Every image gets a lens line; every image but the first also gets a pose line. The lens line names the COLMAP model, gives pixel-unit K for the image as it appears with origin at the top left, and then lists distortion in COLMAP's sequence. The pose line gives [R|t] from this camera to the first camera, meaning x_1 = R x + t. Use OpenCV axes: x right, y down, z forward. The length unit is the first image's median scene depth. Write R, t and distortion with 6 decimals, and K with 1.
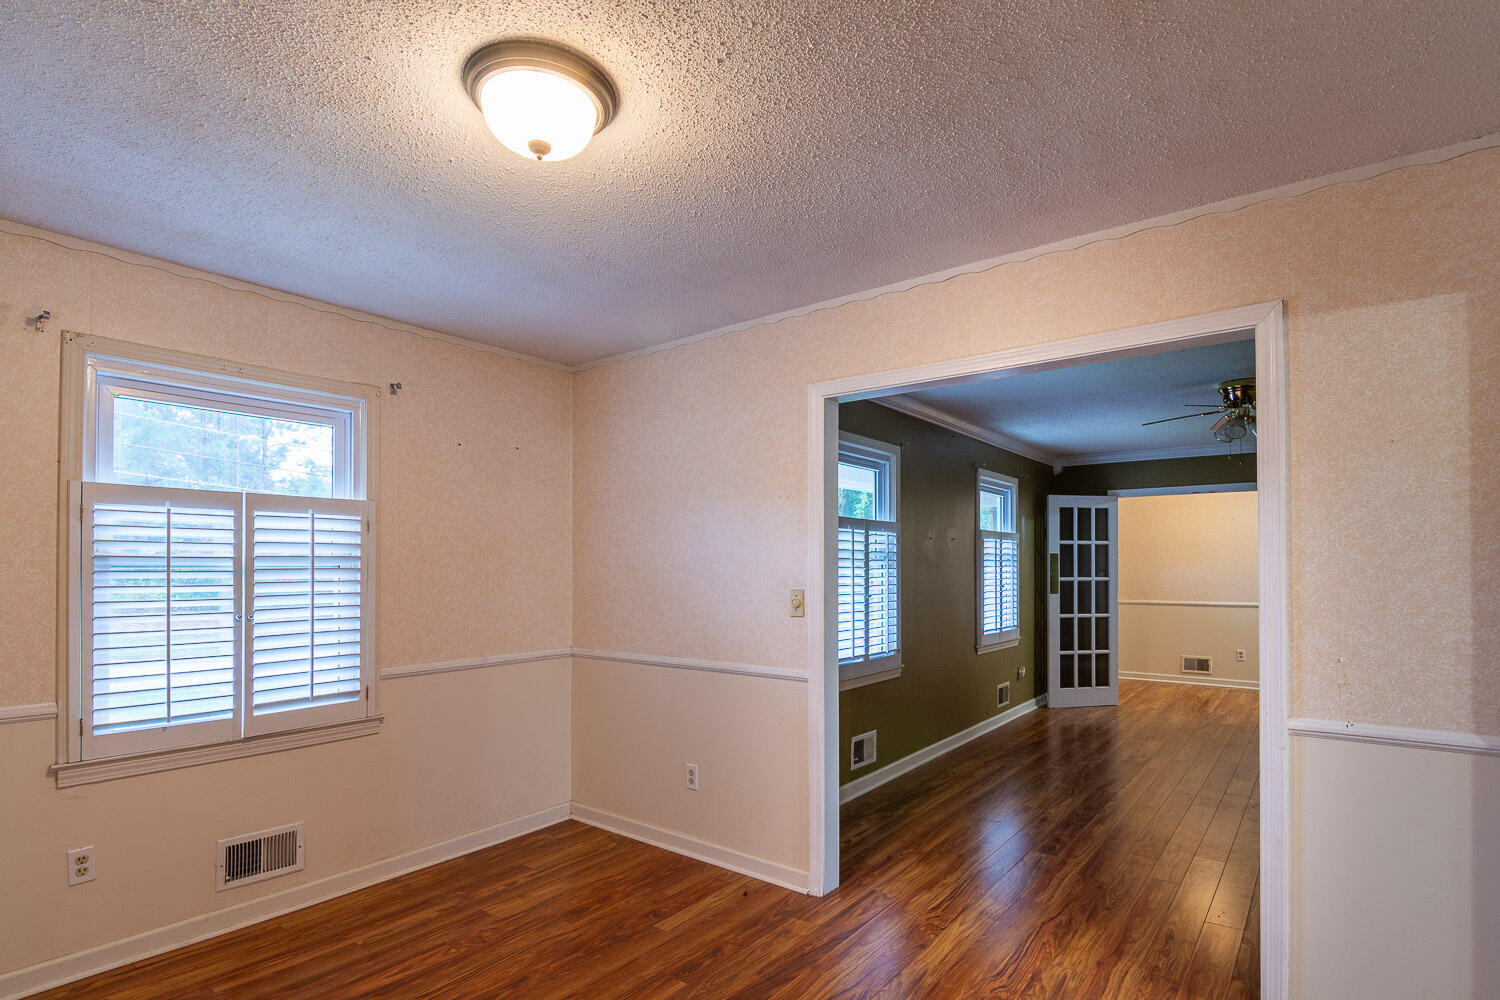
lens RADIAL K [[755.5, 0, 749.9], [0, 755.5, 558.2], [0, 0, 1]] dist [0.000974, 0.000151]
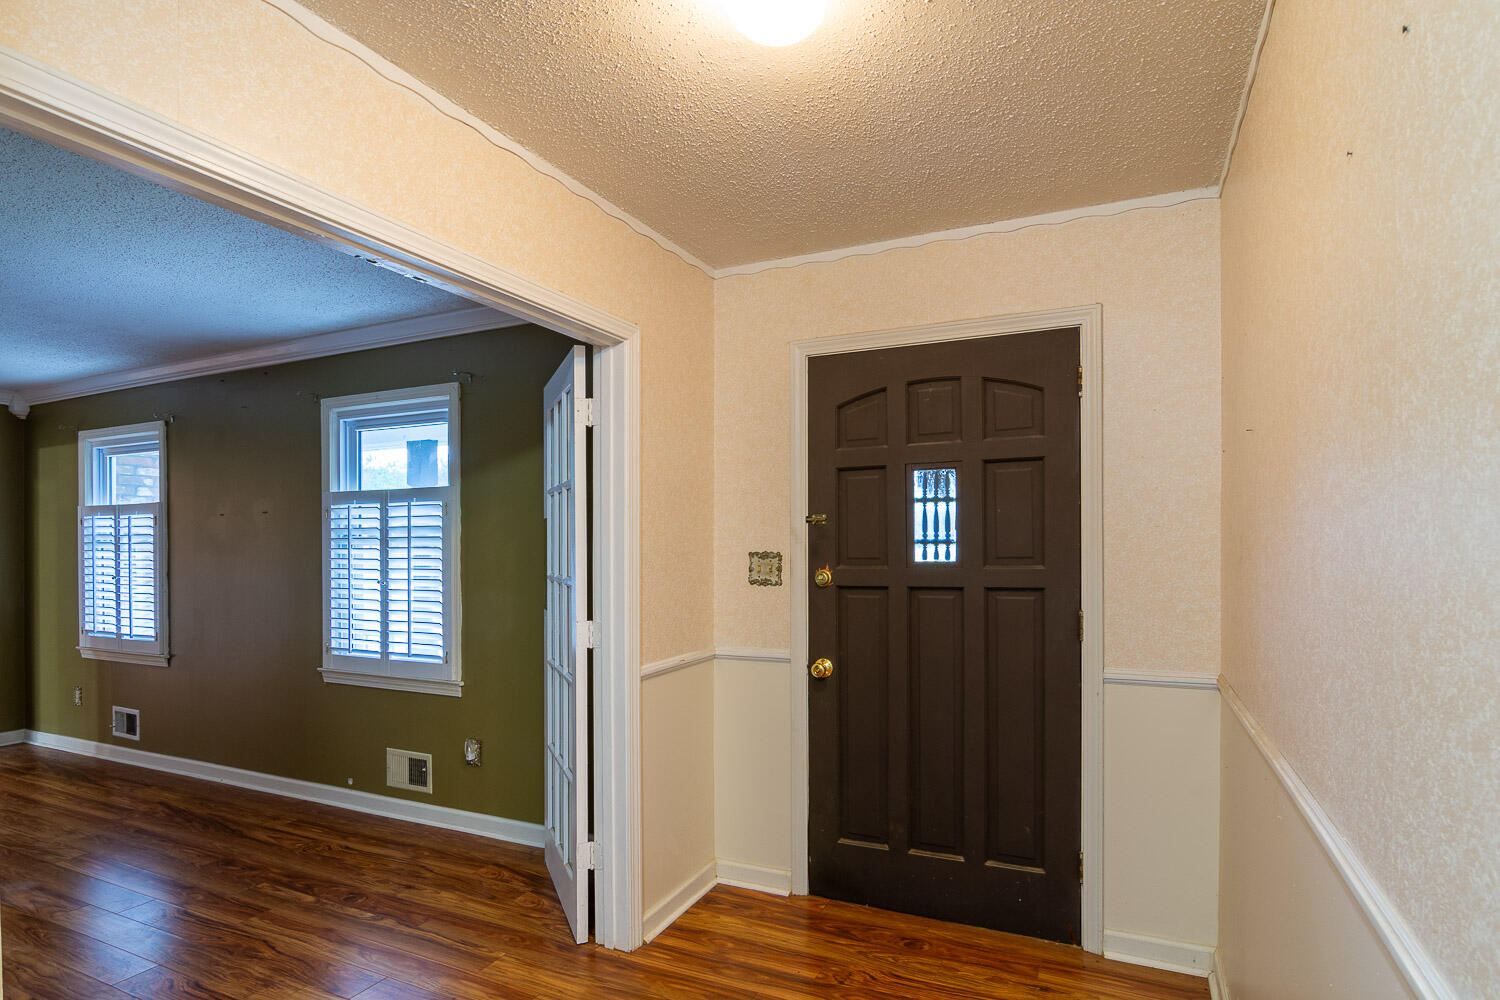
lens RADIAL K [[757.2, 0, 751.5], [0, 757.2, 528.2], [0, 0, 1]] dist [0.001861, 0.000348]
pose [[0.237337, 0.002228, -0.971425, 1.075377], [0.014087, 0.999884, 0.005735, -0.009461], [0.971325, -0.015046, 0.237278, 1.242158]]
